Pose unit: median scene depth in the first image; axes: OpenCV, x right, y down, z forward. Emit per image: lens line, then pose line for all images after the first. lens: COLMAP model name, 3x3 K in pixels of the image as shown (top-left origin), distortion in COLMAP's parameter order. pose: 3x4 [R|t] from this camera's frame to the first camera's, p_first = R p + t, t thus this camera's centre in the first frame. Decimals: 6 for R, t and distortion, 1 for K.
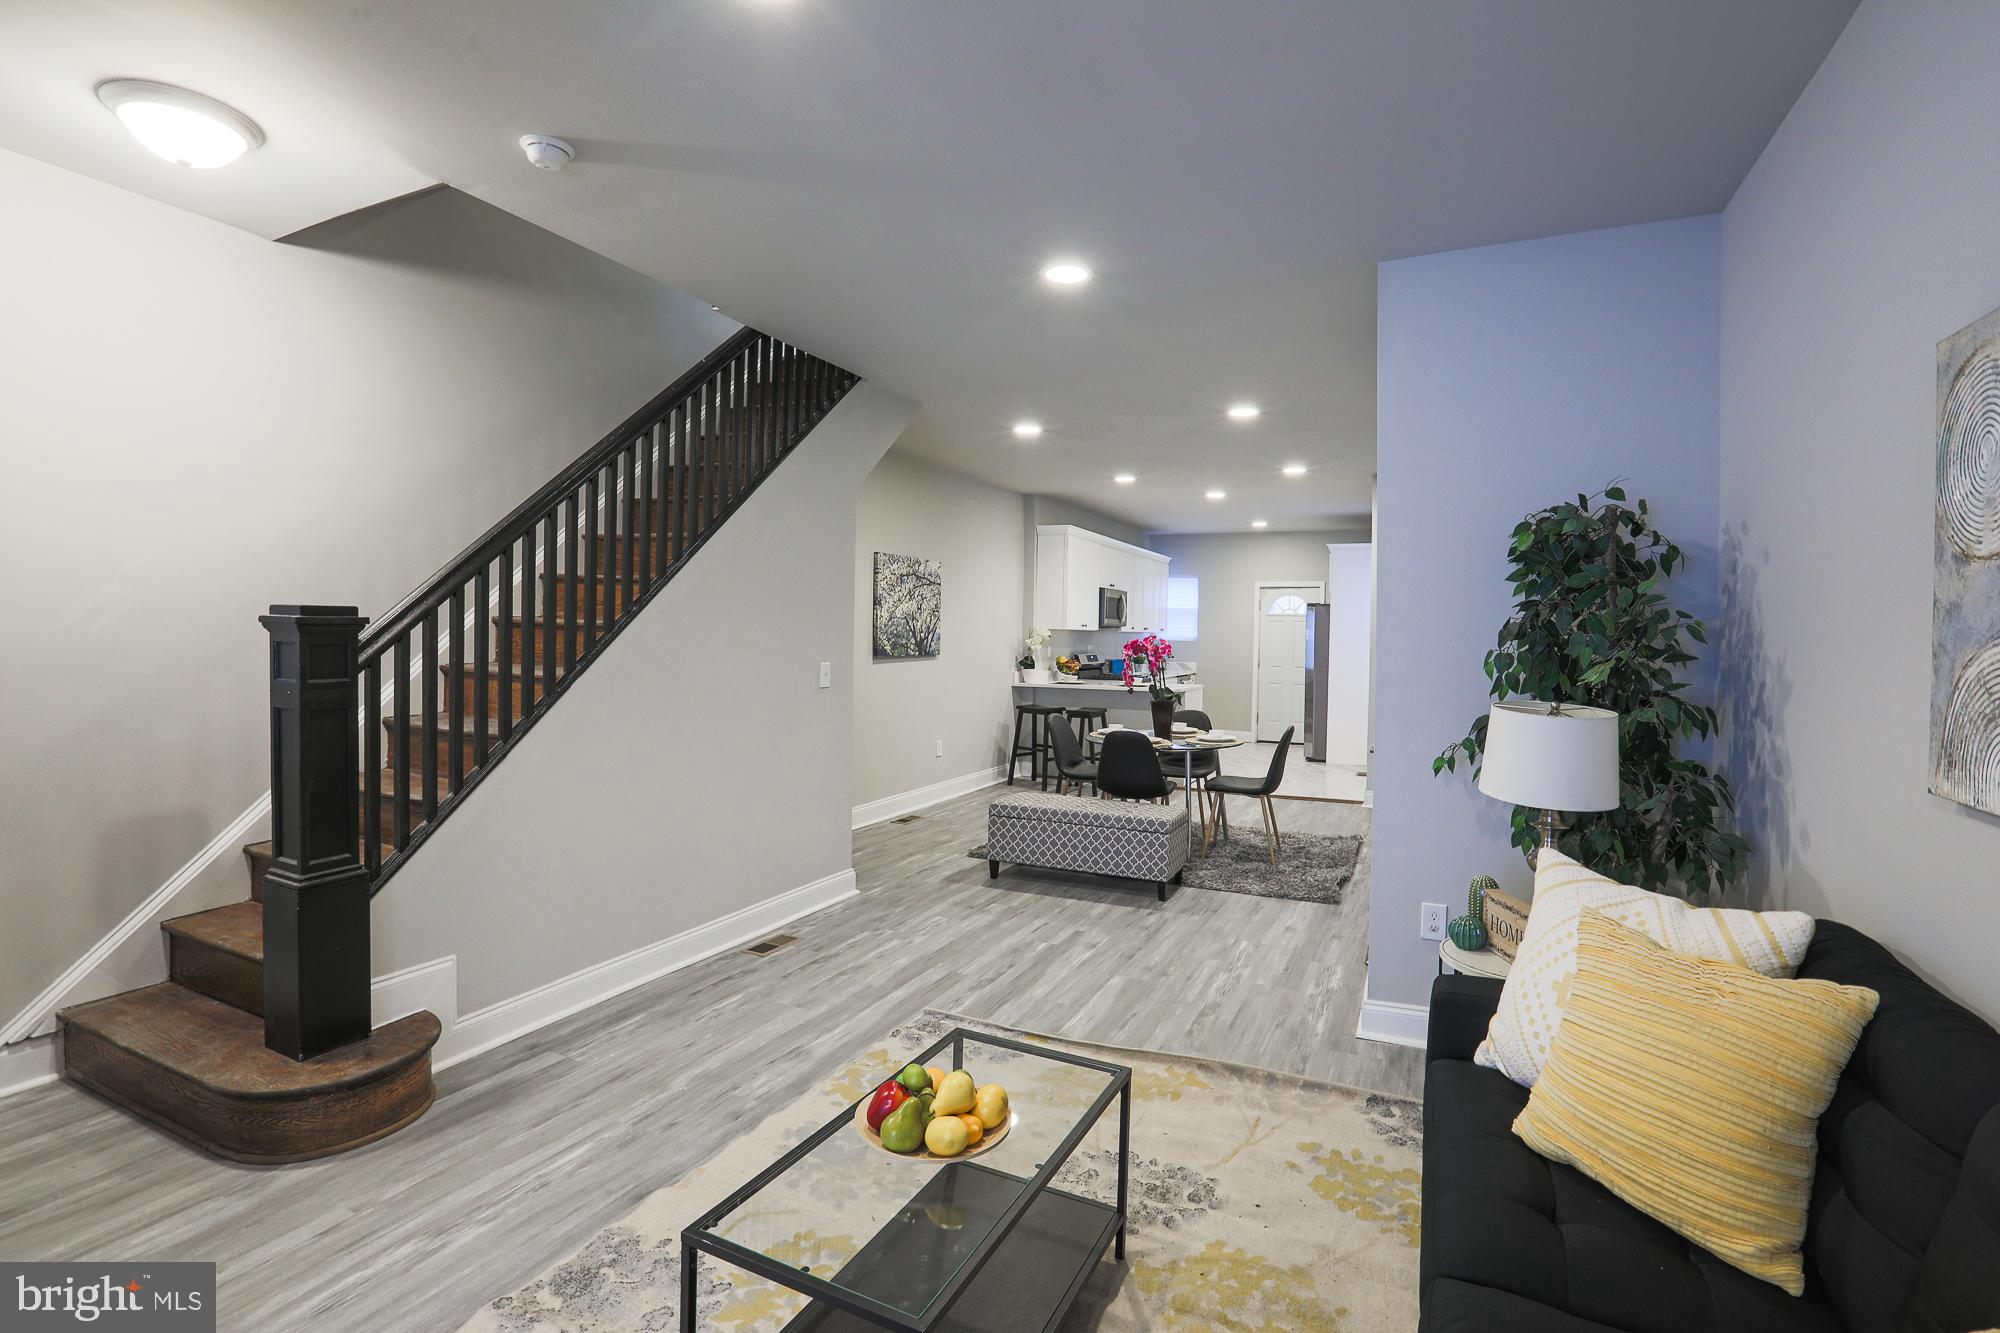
lens RADIAL K [[915.2, 0, 1018.4], [0, 915.2, 644.8], [0, 0, 1]] dist [-0.063091, 0.025855]
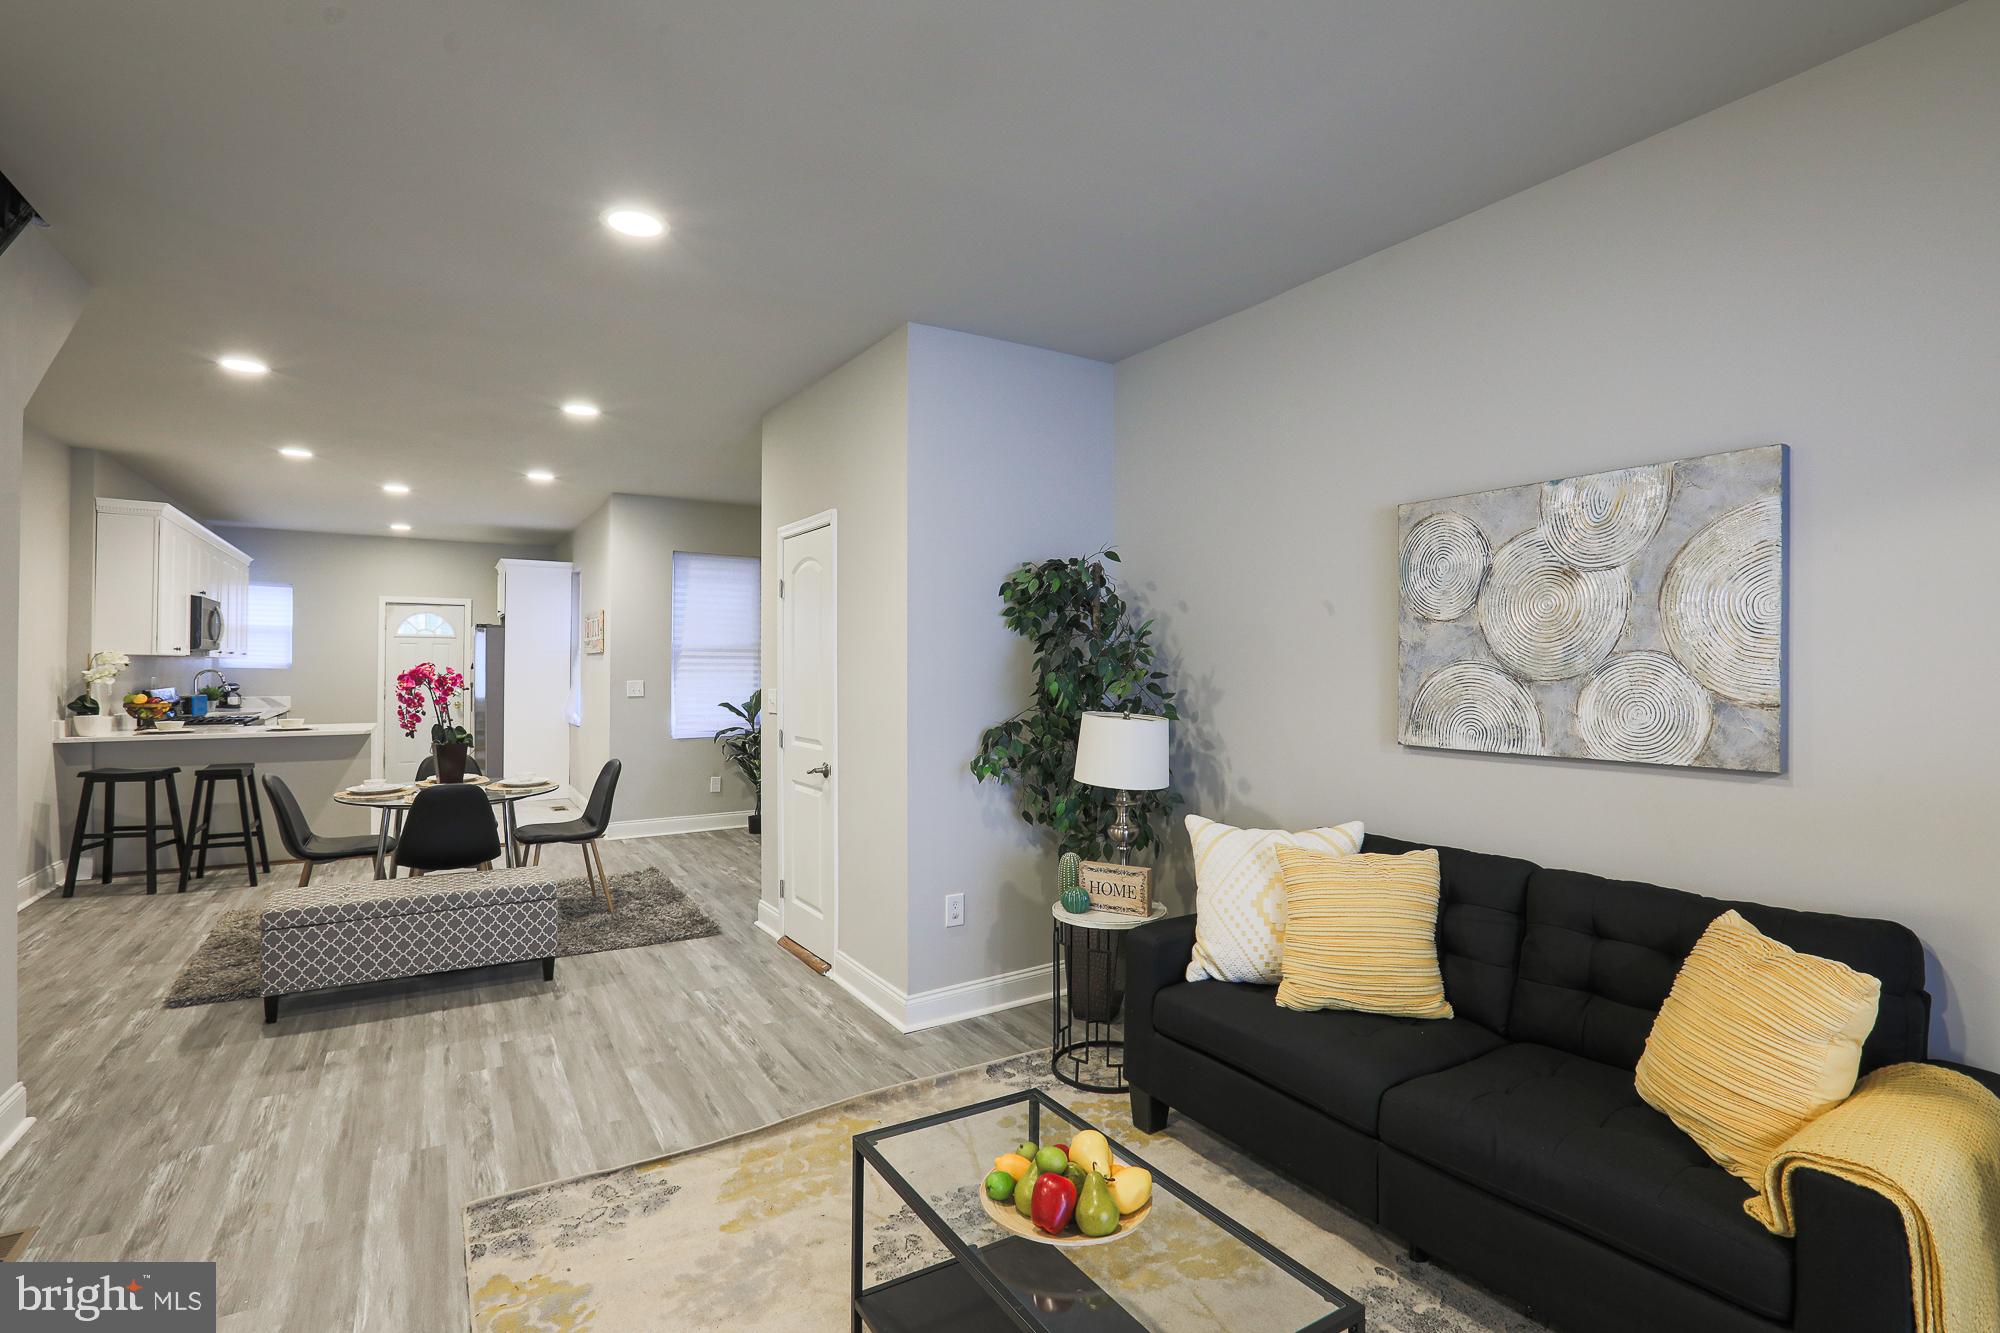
lens RADIAL K [[932.1, 0, 1000.0], [0, 932.1, 666.5], [0, 0, 1]] dist [-0.061313, 0.024113]
pose [[0.541675, -0.011995, 0.840503, -0.402226], [0.013331, 0.999895, 0.005678, -0.007093], [-0.840482, 0.008129, 0.541778, 0.246187]]
